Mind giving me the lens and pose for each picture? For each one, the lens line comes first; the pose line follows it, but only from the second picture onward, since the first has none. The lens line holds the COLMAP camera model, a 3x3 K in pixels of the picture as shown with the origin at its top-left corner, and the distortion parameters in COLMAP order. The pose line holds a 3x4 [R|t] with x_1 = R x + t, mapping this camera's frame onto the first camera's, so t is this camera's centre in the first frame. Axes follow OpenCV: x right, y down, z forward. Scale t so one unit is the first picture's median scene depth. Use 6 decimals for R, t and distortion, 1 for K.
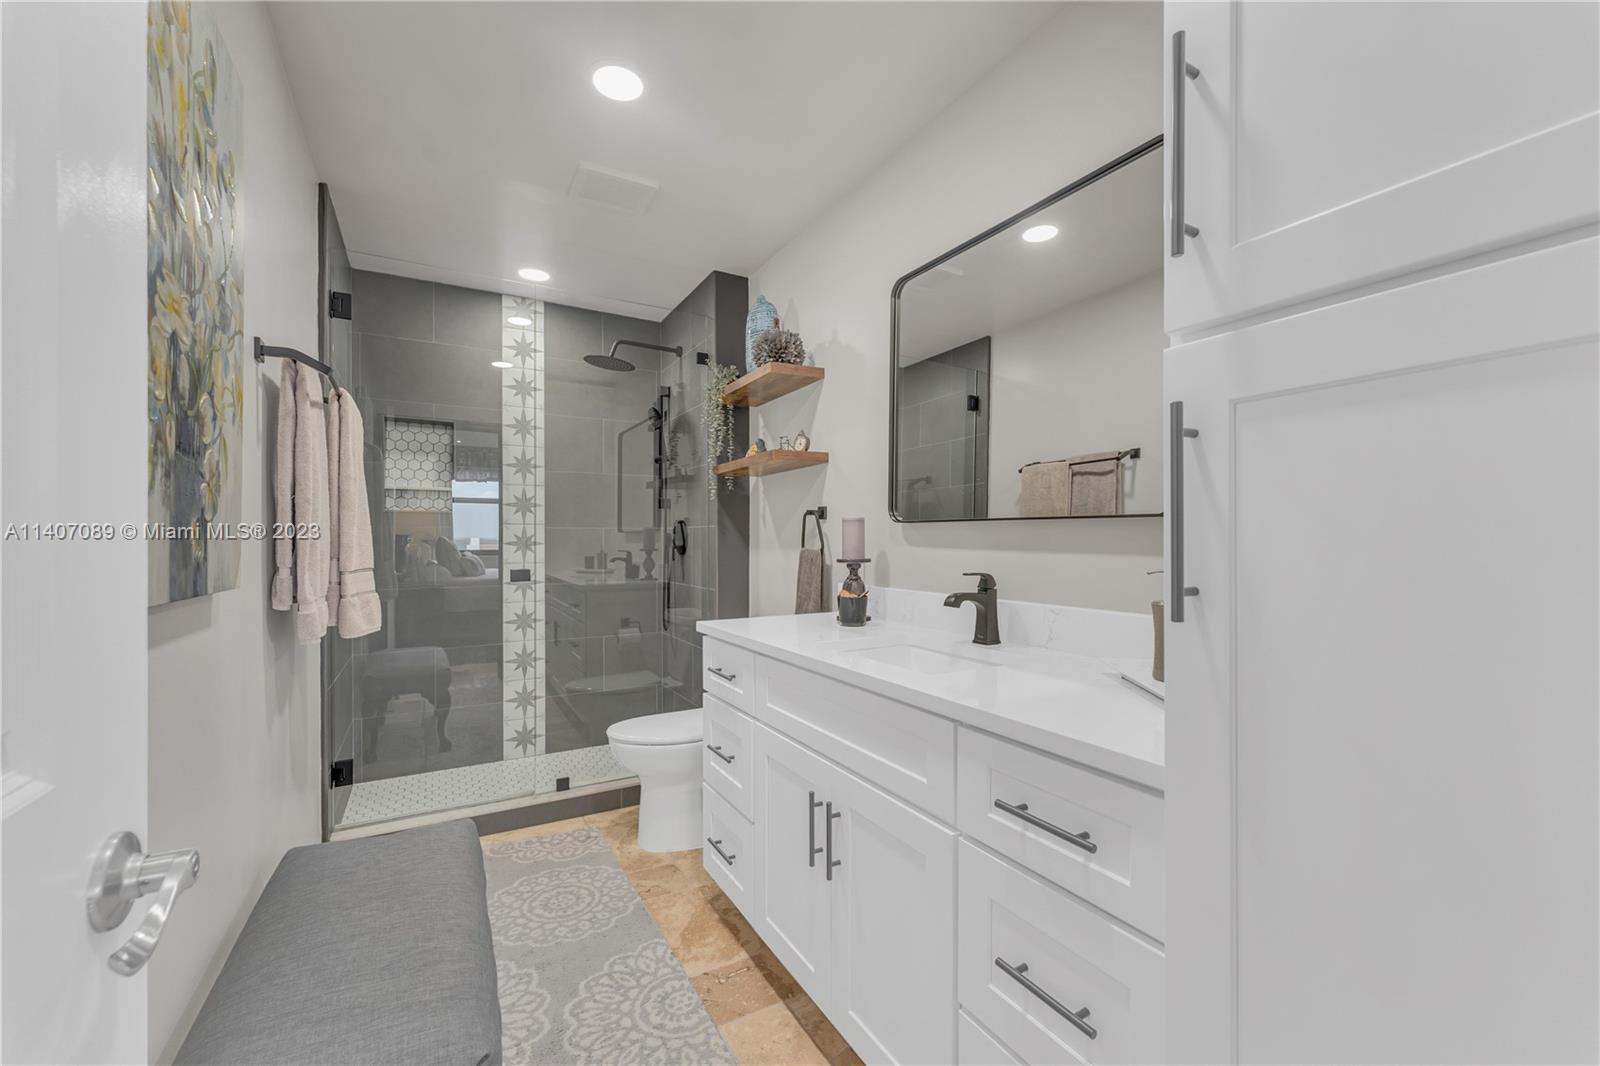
lens RADIAL K [[652.1, 0, 801.7], [0, 652.1, 539.8], [0, 0, 1]] dist [0.002254, 0.000399]
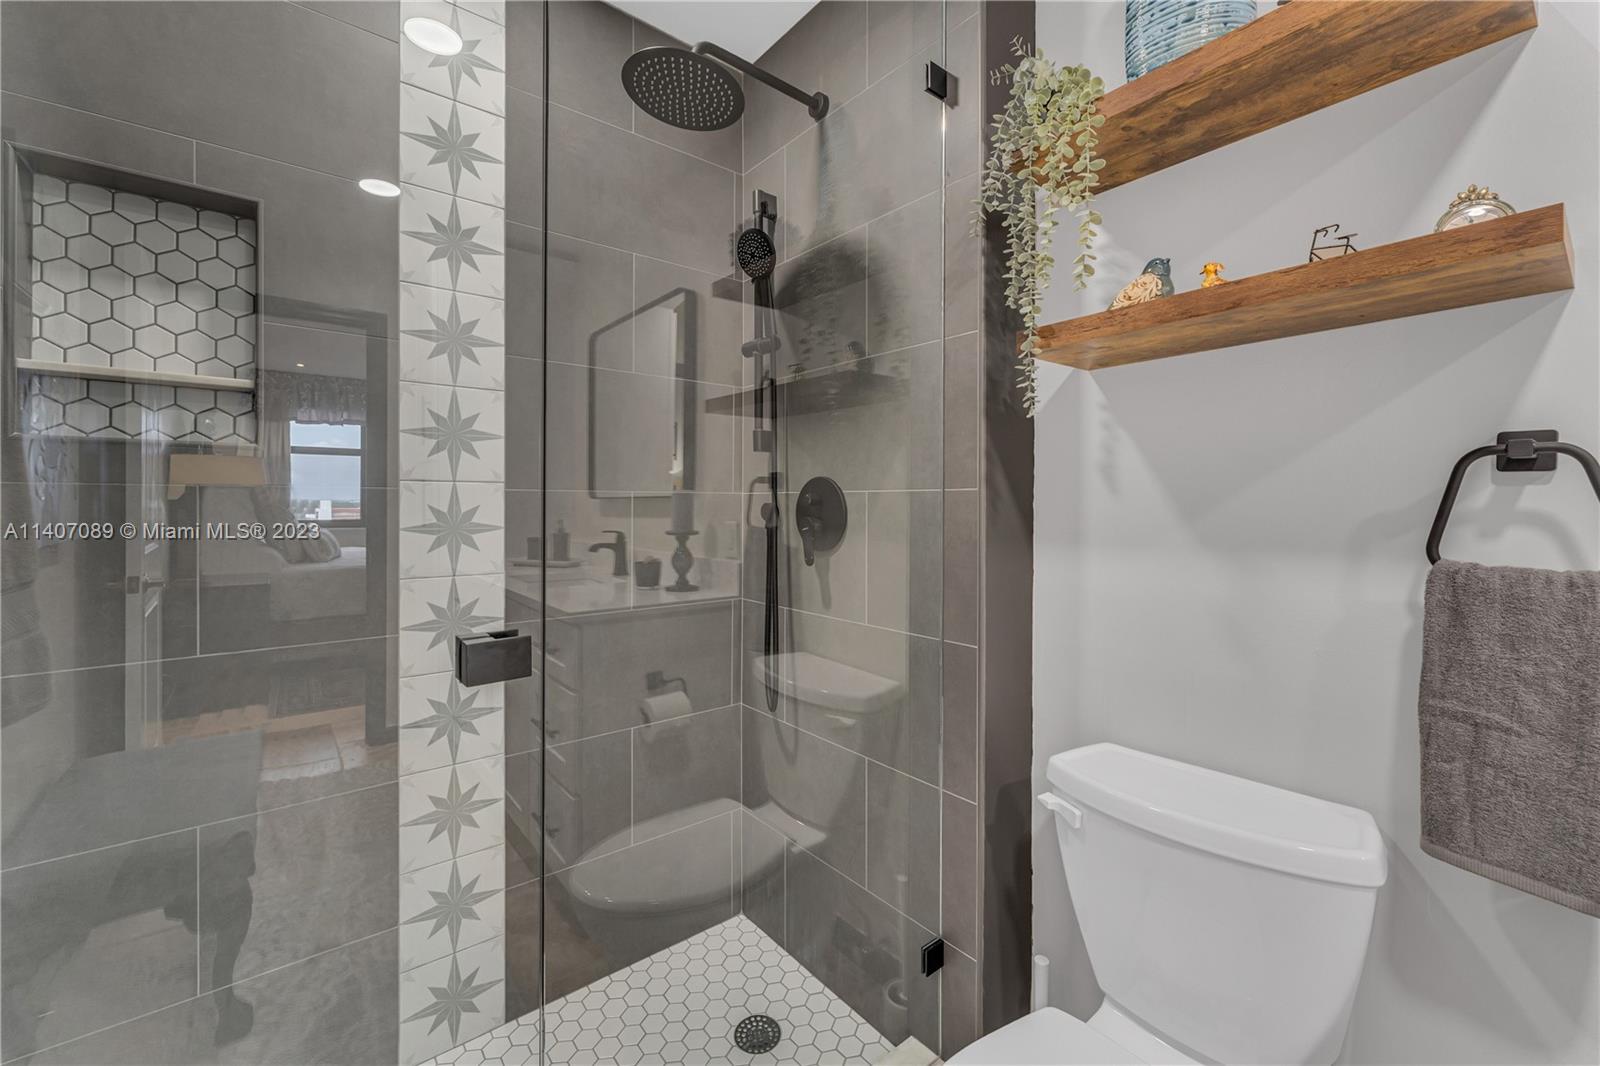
lens RADIAL K [[652.1, 0, 794.6], [0, 652.1, 506.8], [0, 0, 1]] dist [0.002254, 0.000399]
pose [[0.987439, 0.003548, 0.157958, -0.281655], [-0.004342, 0.999980, 0.004678, -0.010600], [-0.157938, -0.005305, 0.987435, 0.566850]]
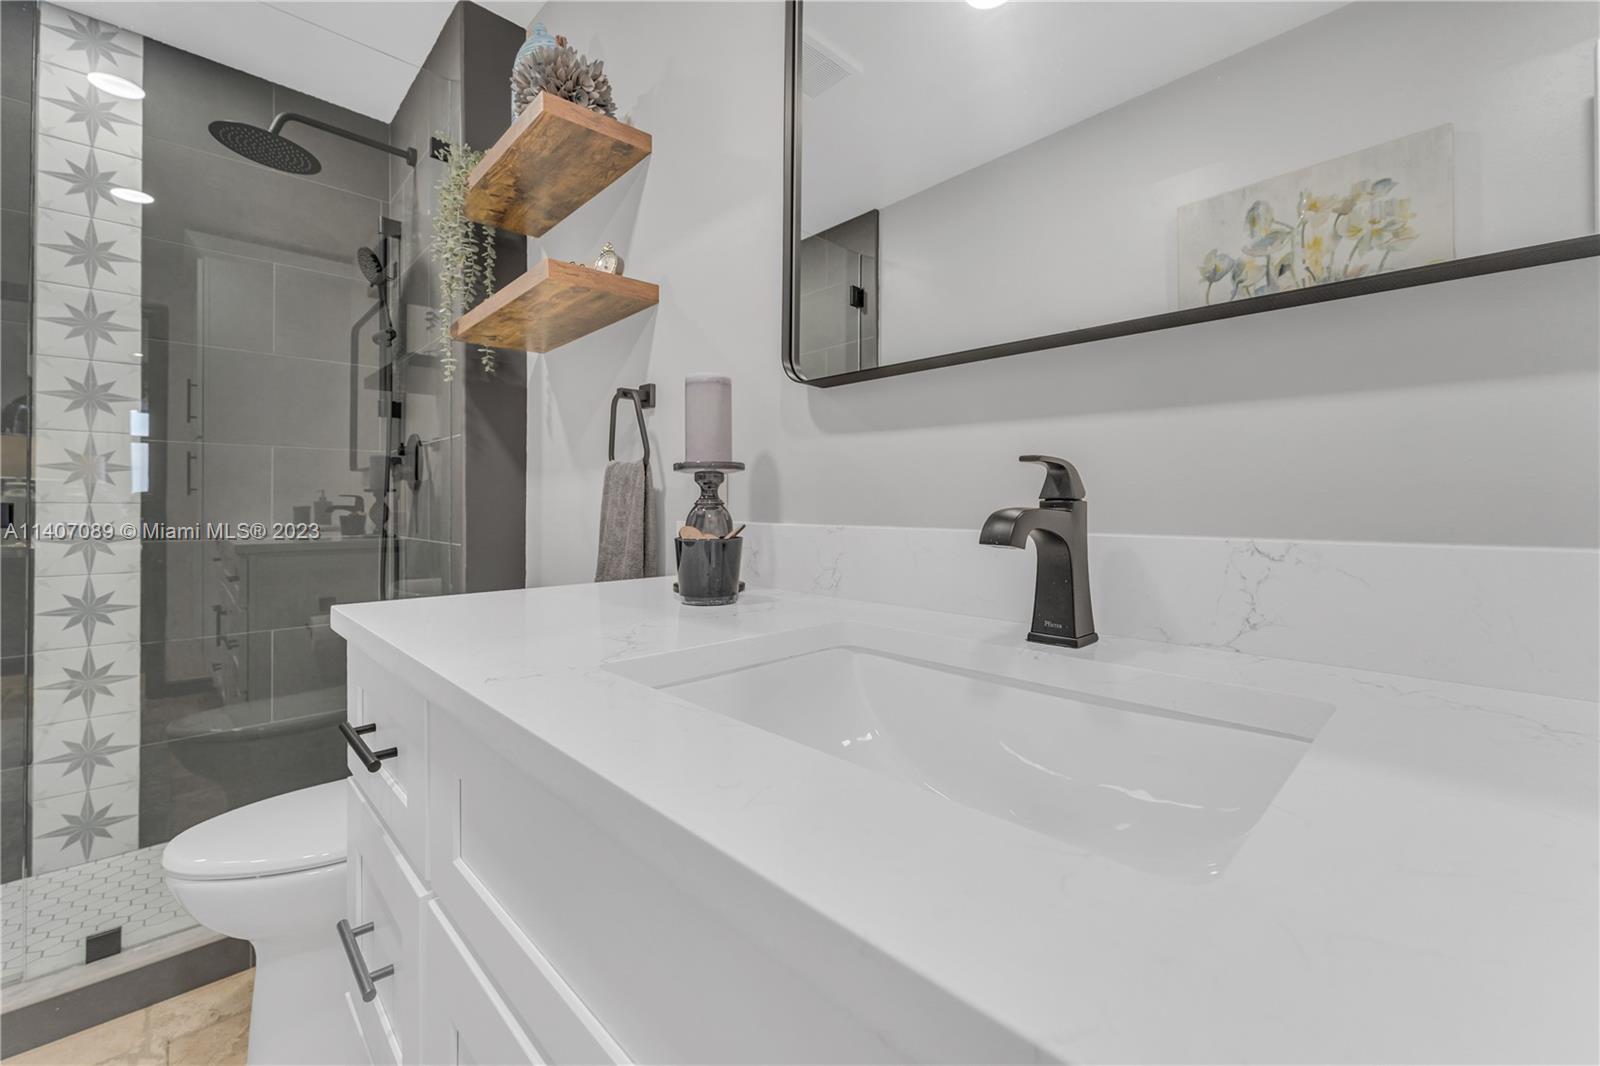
lens RADIAL K [[652.1, 0, 795.9], [0, 652.1, 498.8], [0, 0, 1]] dist [0.002254, 0.000399]
pose [[0.971970, 0.001238, 0.235100, 0.018709], [0.001341, 0.999941, -0.010807, 0.039456], [-0.235099, 0.010819, 0.971911, 0.335587]]
